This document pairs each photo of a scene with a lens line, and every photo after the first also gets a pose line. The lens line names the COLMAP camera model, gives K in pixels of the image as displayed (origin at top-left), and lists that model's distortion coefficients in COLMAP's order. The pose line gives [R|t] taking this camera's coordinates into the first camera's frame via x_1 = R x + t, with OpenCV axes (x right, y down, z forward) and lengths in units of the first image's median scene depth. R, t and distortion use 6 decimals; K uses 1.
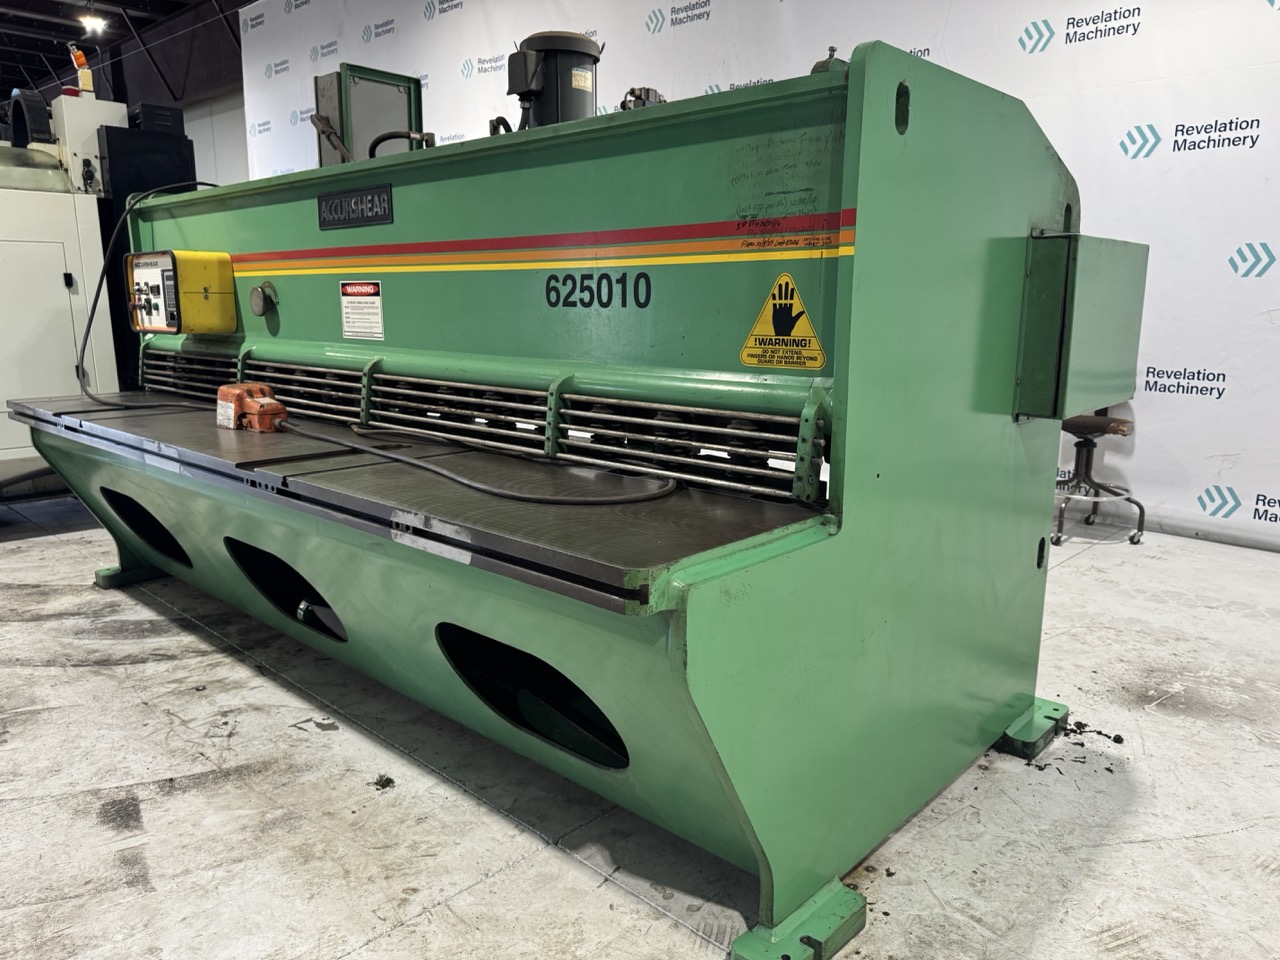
lens RADIAL K [[913.7, 0, 644.6], [0, 913.7, 489.4], [0, 0, 1]] dist [0.058331, -0.060939]
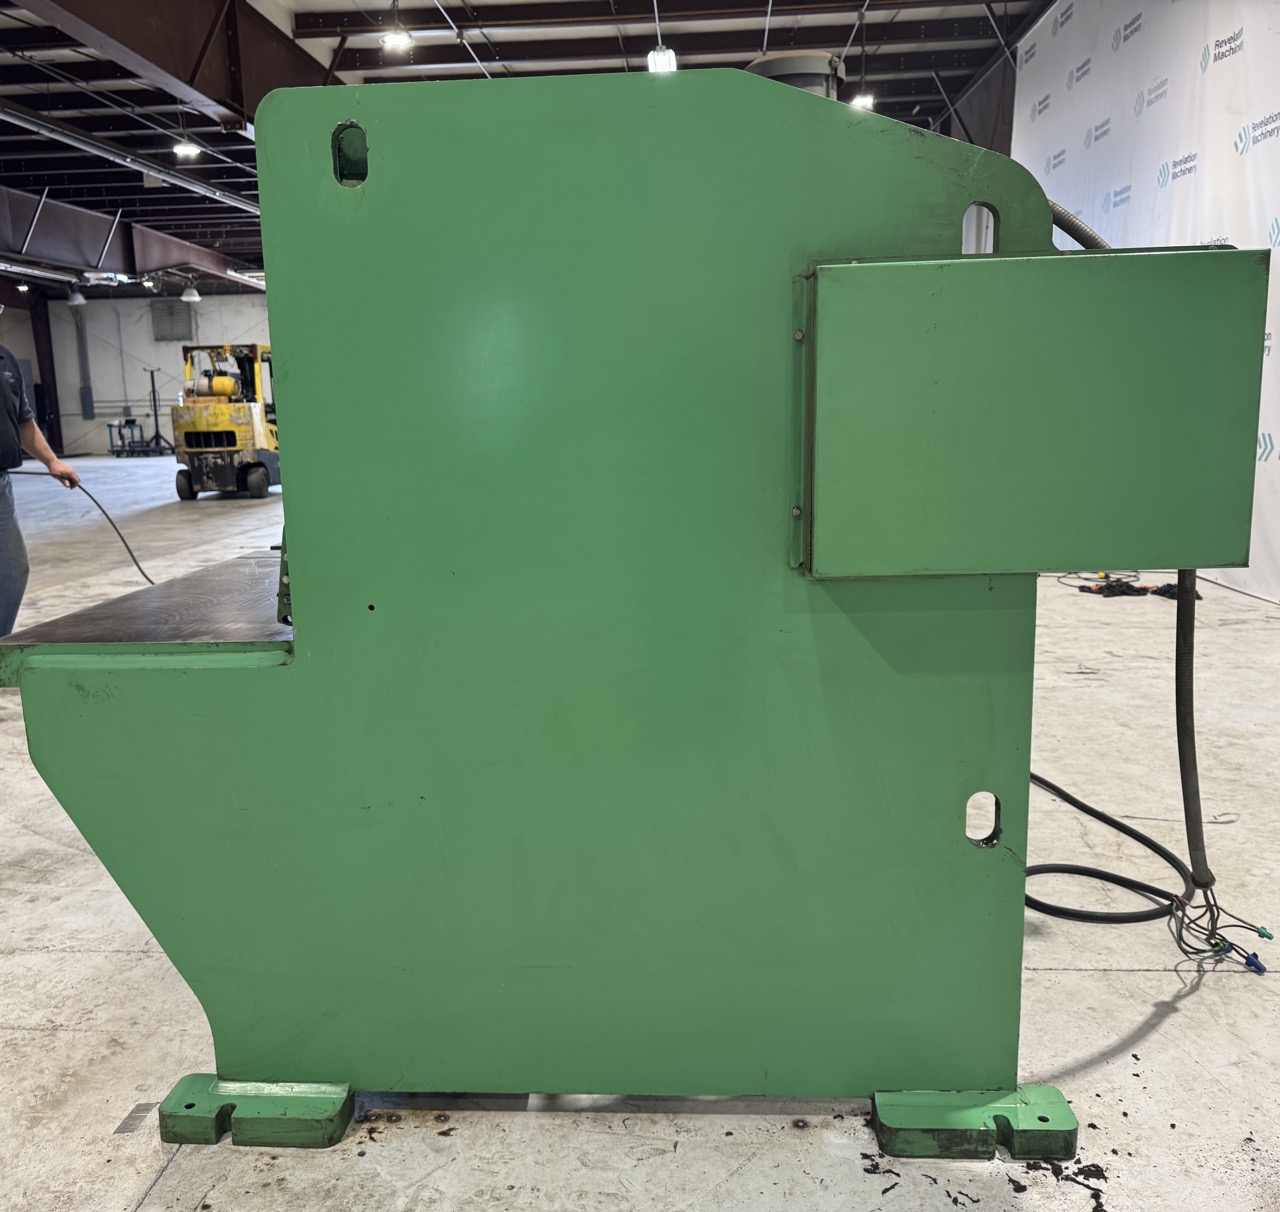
lens RADIAL K [[1151.9, 0, 584.5], [0, 1151.9, 606.5], [0, 0, 1]] dist [0.009763, 0.009012]
pose [[0.621562, 0.115660, -0.774779, 0.763366], [-0.128861, 0.990663, 0.044510, -0.056374], [0.772693, 0.072173, 0.630663, 0.333600]]
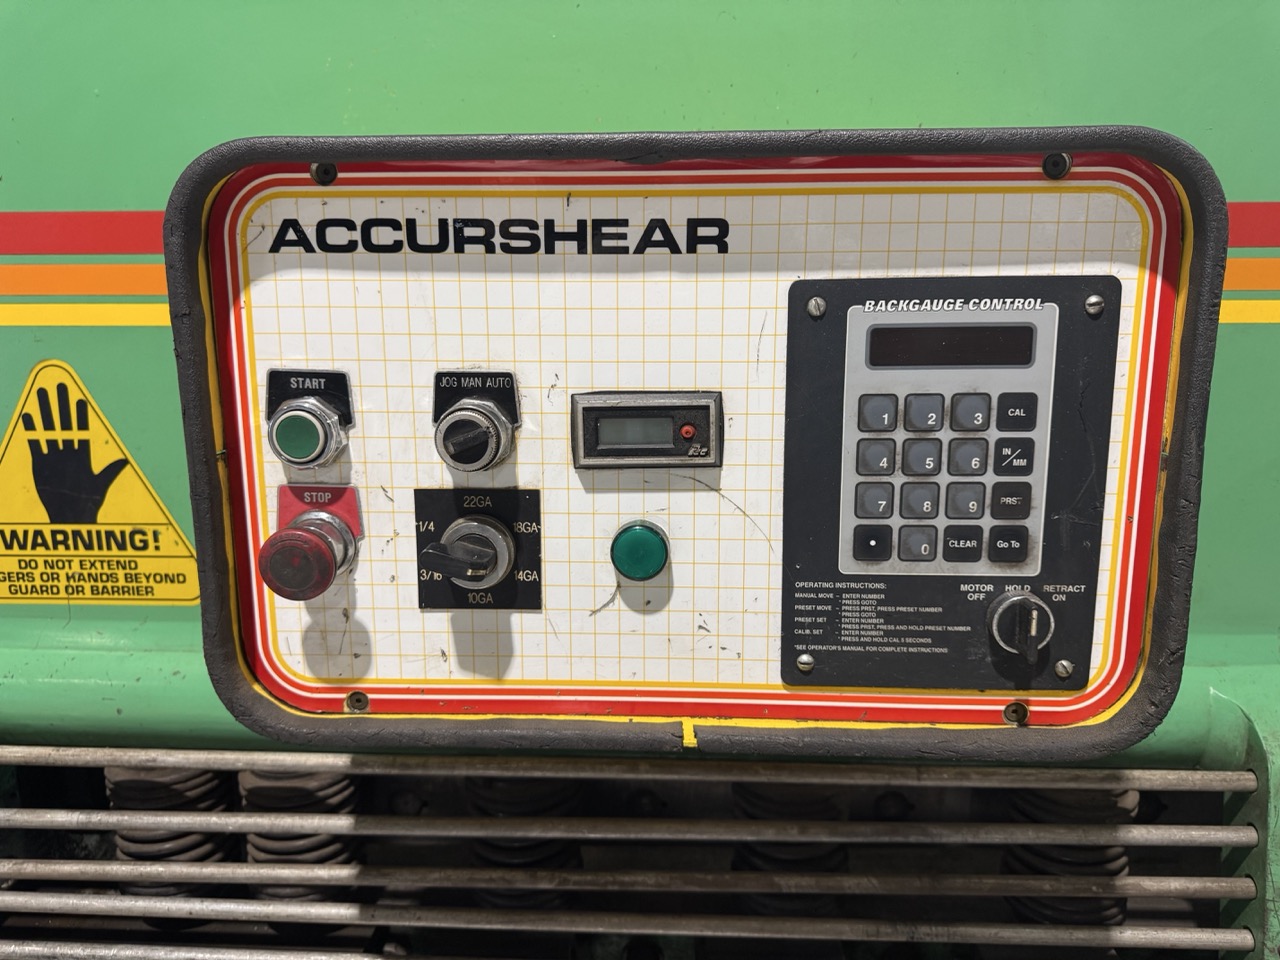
lens RADIAL K [[899.9, 0, 645.2], [0, 899.9, 478.4], [0, 0, 1]] dist [0.089247, -0.129136]
pose [[0.762972, -0.119312, 0.635325, -0.778617], [0.132399, 0.990827, 0.027074, -0.269570], [-0.632727, 0.063459, 0.771770, 1.137995]]
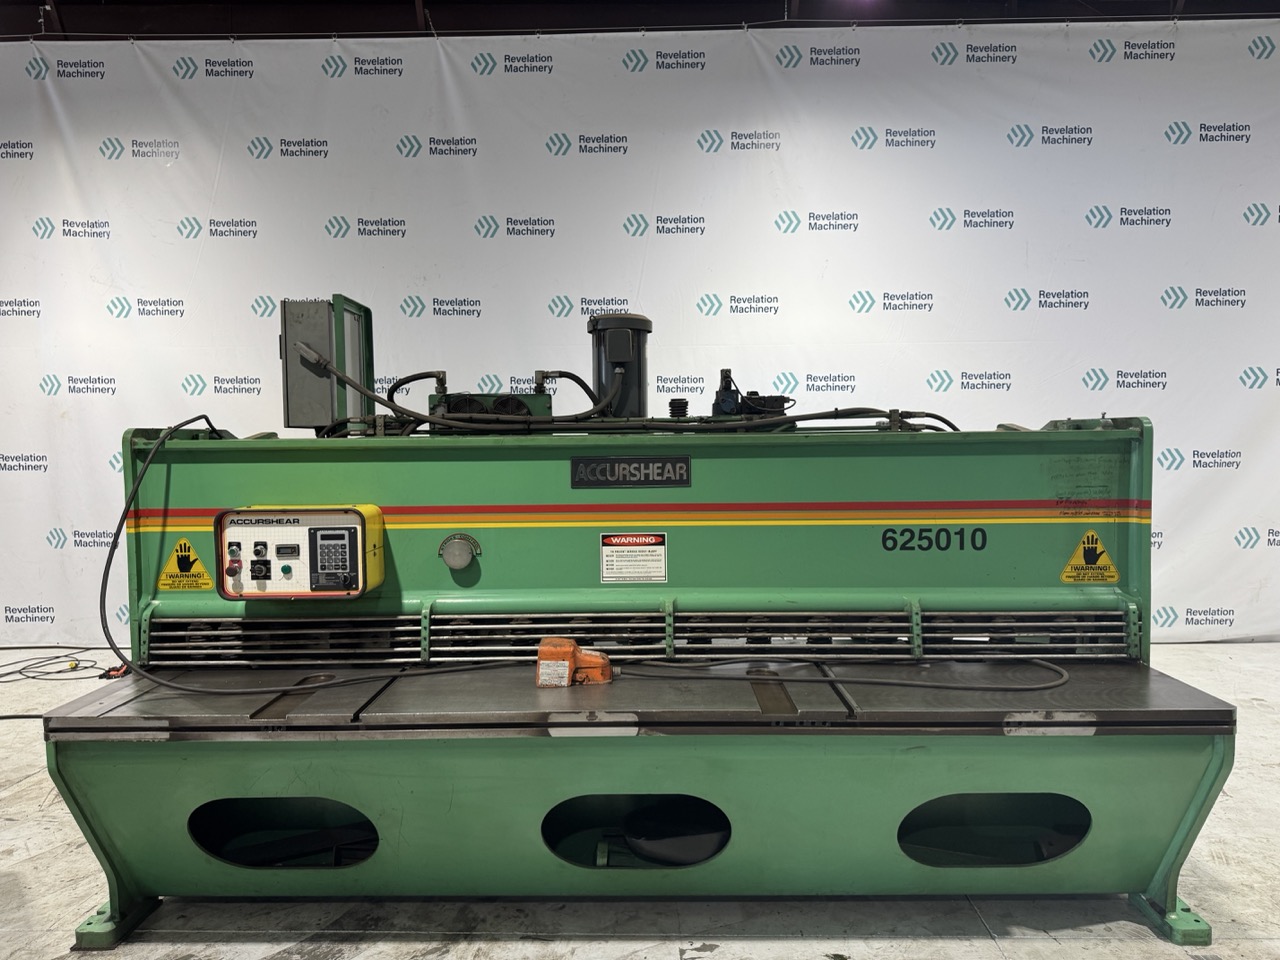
lens RADIAL K [[899.9, 0, 645.2], [0, 899.9, 478.4], [0, 0, 1]] dist [0.089247, -0.129136]
pose [[0.739757, -0.043944, 0.671438, -1.083176], [0.147944, 0.984069, -0.098591, -0.187649], [-0.656409, 0.172269, 0.734473, 0.166951]]
